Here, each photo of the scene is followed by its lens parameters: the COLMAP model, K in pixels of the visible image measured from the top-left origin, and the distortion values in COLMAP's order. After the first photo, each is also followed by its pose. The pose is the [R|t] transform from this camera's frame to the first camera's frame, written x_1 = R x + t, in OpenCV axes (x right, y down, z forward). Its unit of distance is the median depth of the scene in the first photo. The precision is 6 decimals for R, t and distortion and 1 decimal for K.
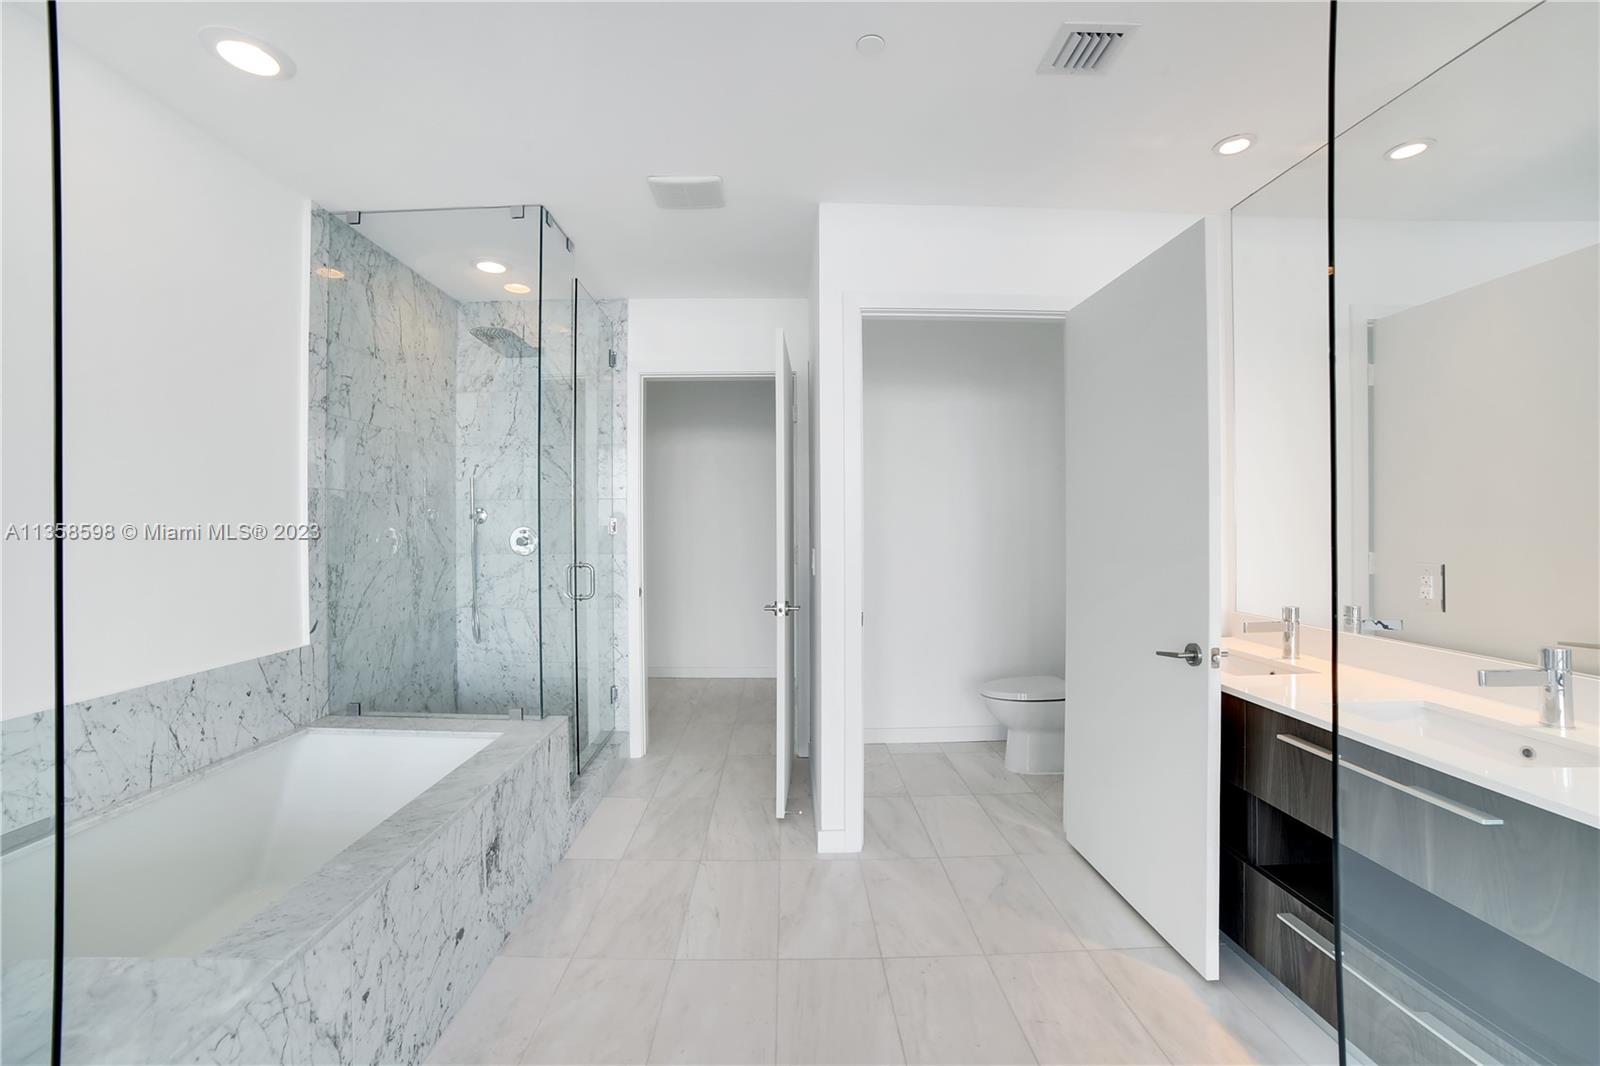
lens RADIAL K [[689.2, 0, 794.8], [0, 689.2, 528.8], [0, 0, 1]] dist [-0.104971, 0.037945]
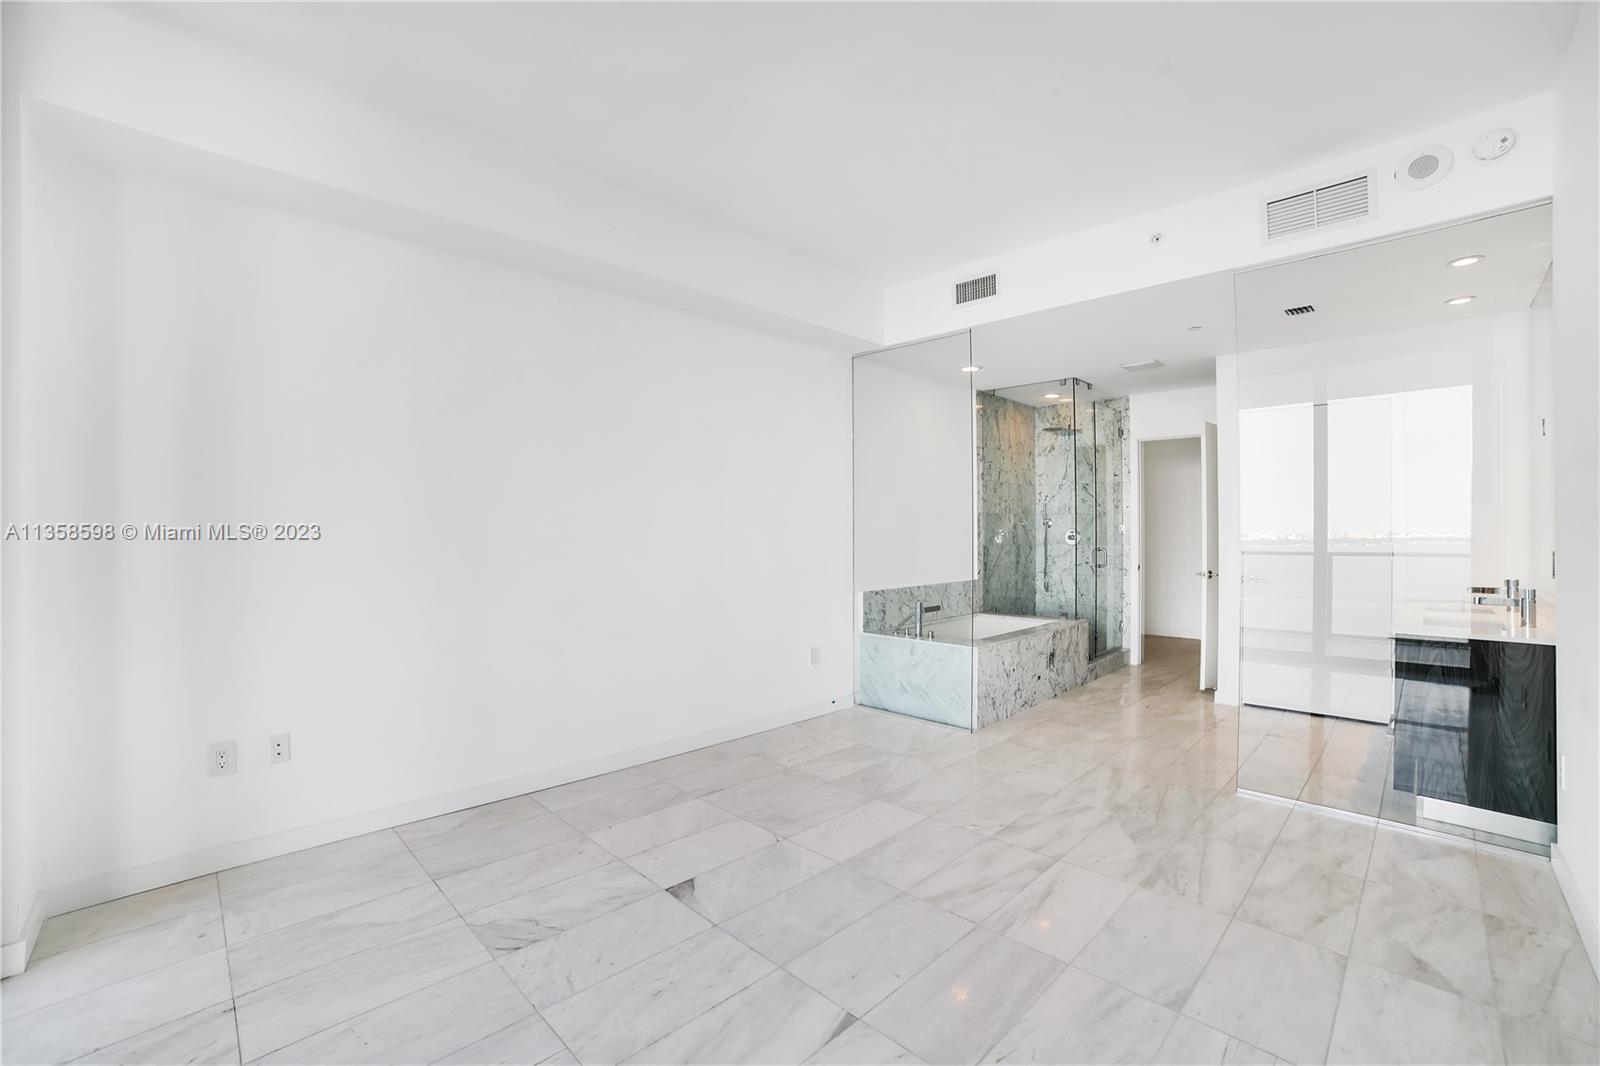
lens RADIAL K [[687.4, 0, 800.0], [0, 687.4, 533.0], [0, 0, 1]] dist [-0.108280, 0.000346]
pose [[0.709064, 0.002062, -0.705141, 0.509913], [-0.001376, 0.999998, 0.001541, 0.006893], [0.705143, -0.000122, 0.709065, -1.131686]]
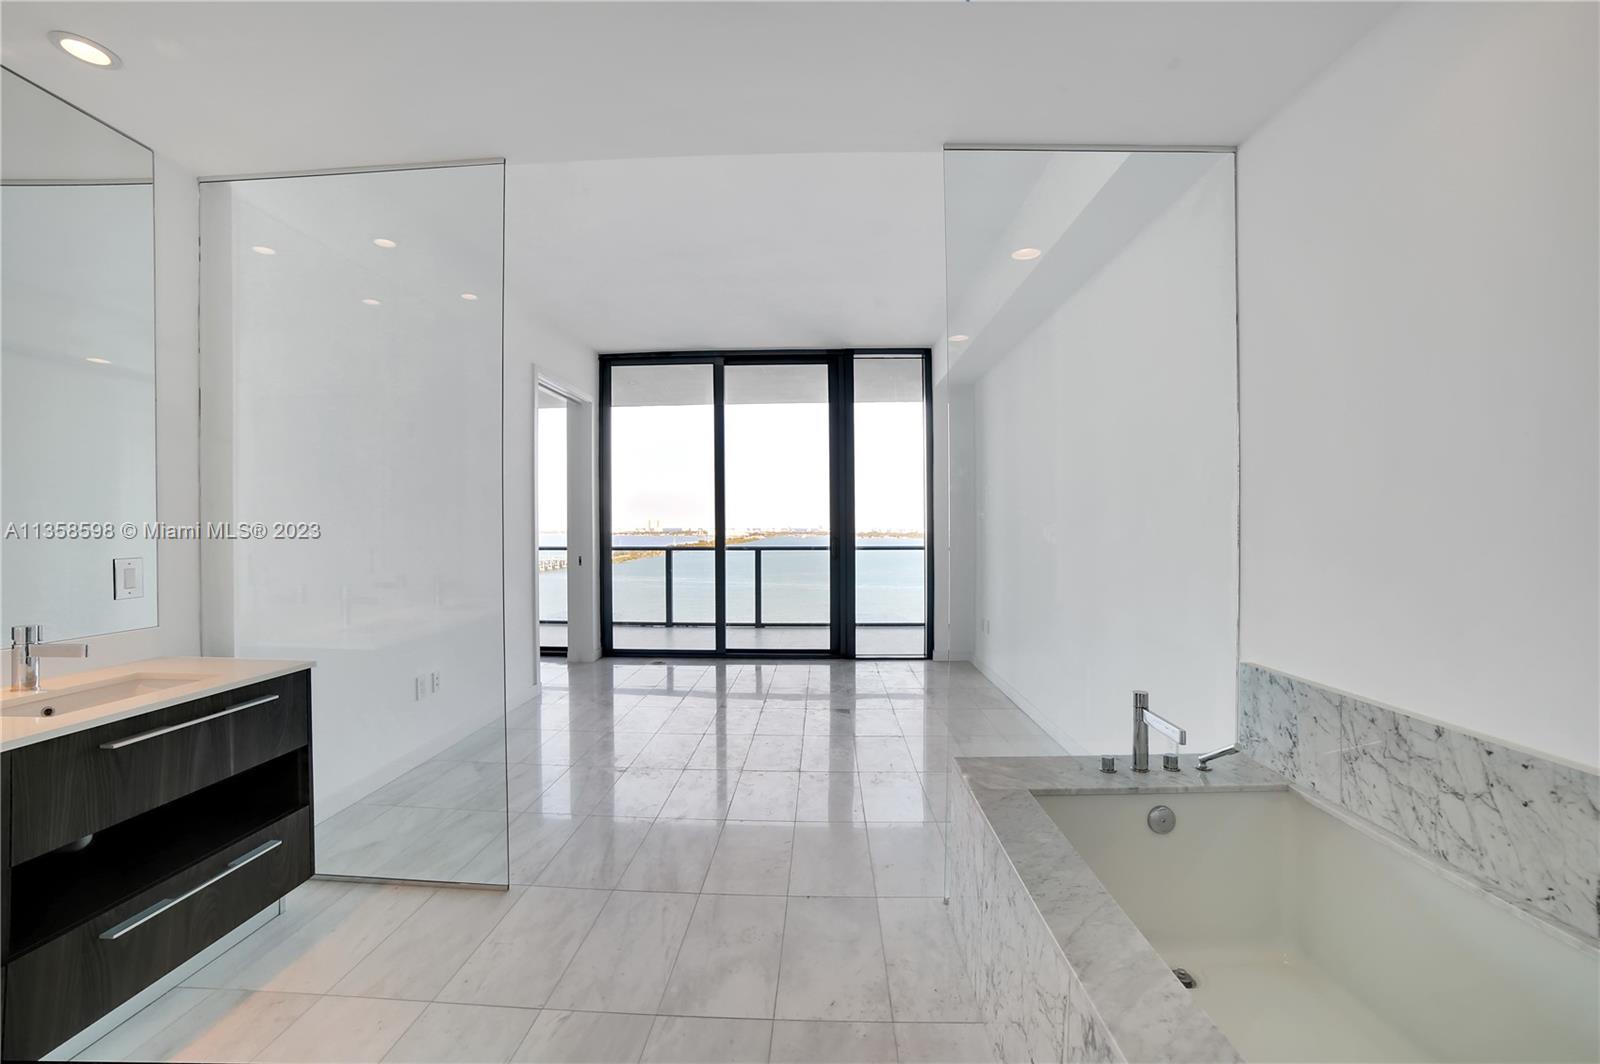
lens RADIAL K [[687.4, 0, 800.0], [0, 687.4, 532.0], [0, 0, 1]] dist [-0.108280, 0.000346]
pose [[-0.997710, 0.004795, 0.067466, -0.208097], [0.005272, 0.999962, 0.006900, 0.002893], [-0.067430, 0.007240, -0.997698, 1.145773]]
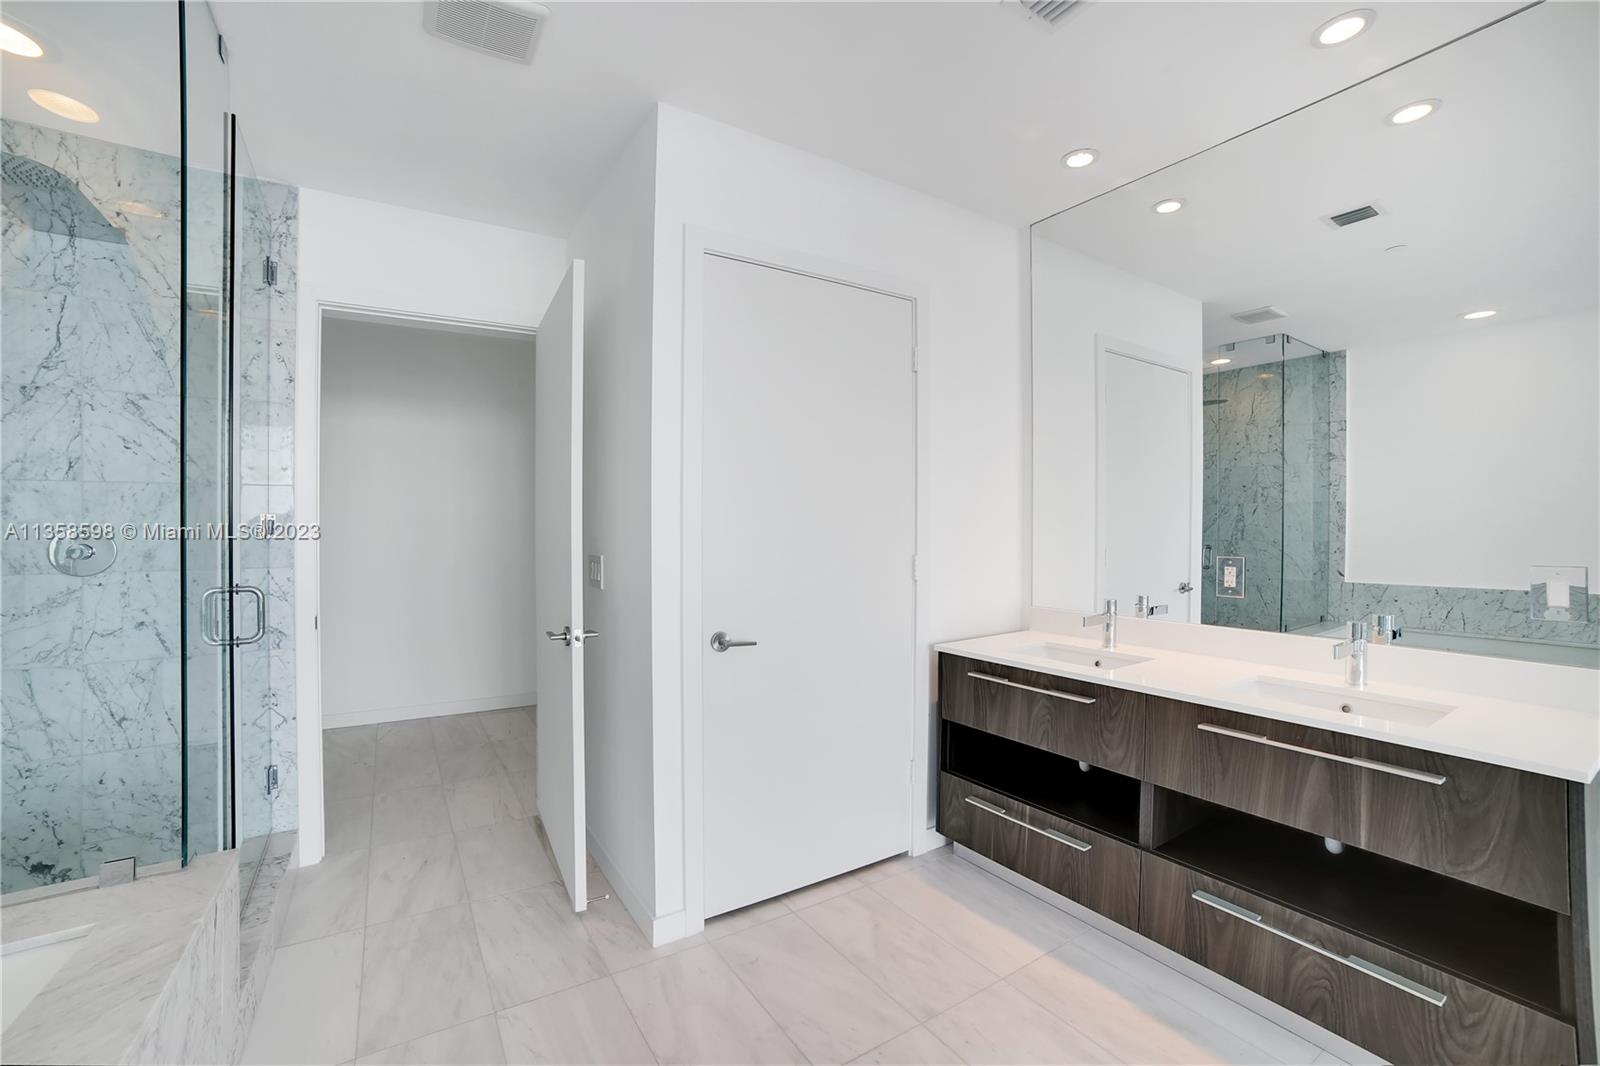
lens RADIAL K [[692.1, 0, 799.9], [0, 692.1, 528.1], [0, 0, 1]] dist [-0.090969, 0.036204]
pose [[0.853866, -0.003393, 0.520482, -0.235007], [0.002984, 0.999994, 0.001624, -0.001903], [-0.520484, 0.000166, 0.853871, 0.273213]]
